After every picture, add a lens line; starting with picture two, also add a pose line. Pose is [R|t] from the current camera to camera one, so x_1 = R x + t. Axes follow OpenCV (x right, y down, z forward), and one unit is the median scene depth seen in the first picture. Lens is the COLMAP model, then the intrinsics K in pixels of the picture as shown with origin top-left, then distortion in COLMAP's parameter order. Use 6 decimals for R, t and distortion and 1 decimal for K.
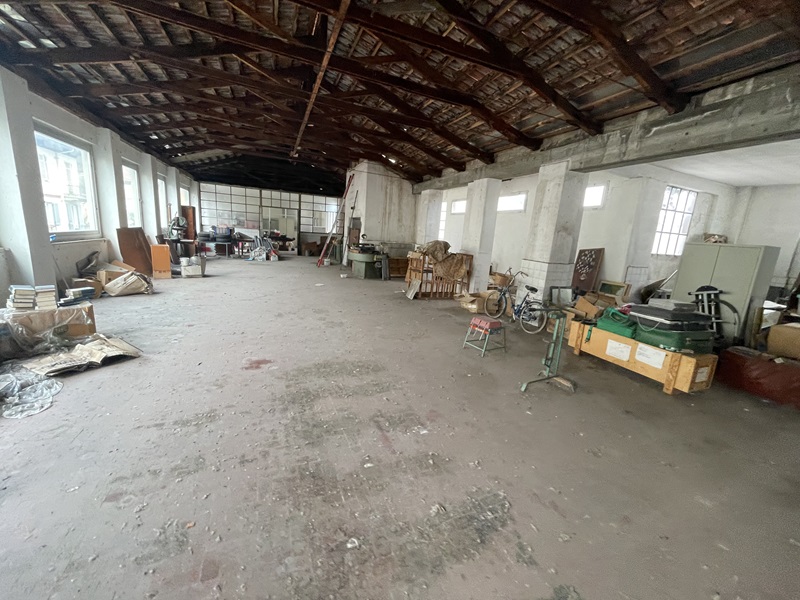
lens RADIAL K [[323.4, 0, 402.1], [0, 323.4, 300.8], [0, 0, 1]] dist [-0.001815, 0.000125]
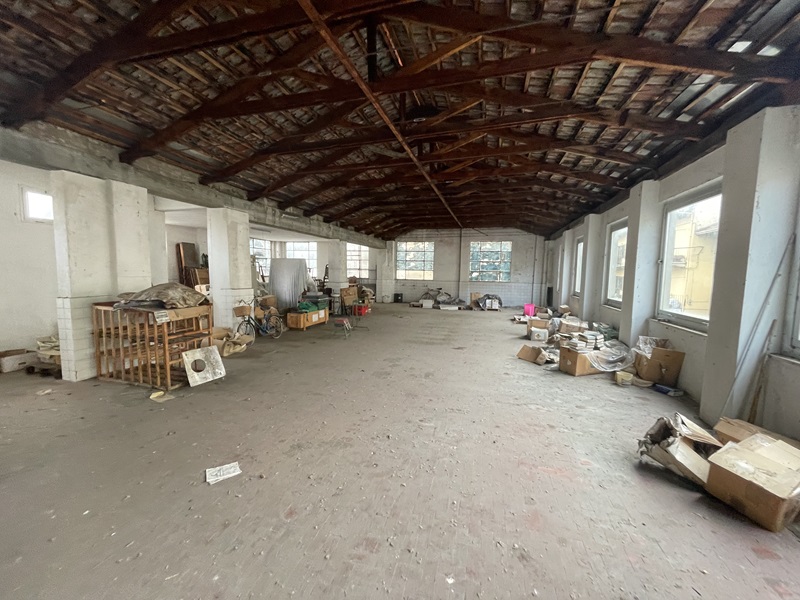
lens RADIAL K [[323.4, 0, 398.1], [0, 323.4, 299.2], [0, 0, 1]] dist [-0.001815, 0.000125]
pose [[-0.781940, -0.139987, 0.607432, -1.033225], [0.053153, 0.955935, 0.288725, -0.536963], [-0.621083, 0.258053, -0.740043, 2.058609]]
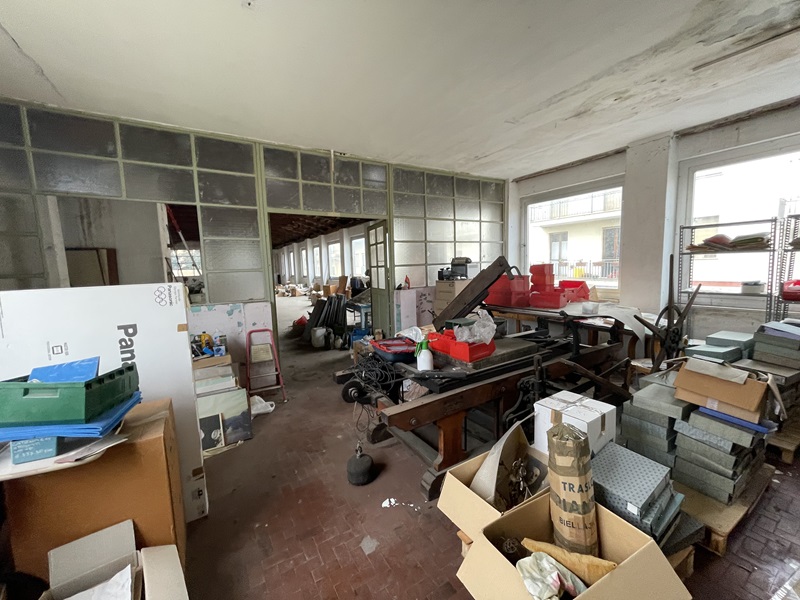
lens RADIAL K [[323.4, 0, 400.3], [0, 323.4, 297.5], [0, 0, 1]] dist [-0.001815, 0.000125]
pose [[-0.984719, -0.024989, -0.172350, -1.430270], [-0.075006, 0.954014, 0.290225, -1.127891], [0.157172, 0.298718, -0.941310, 4.751608]]
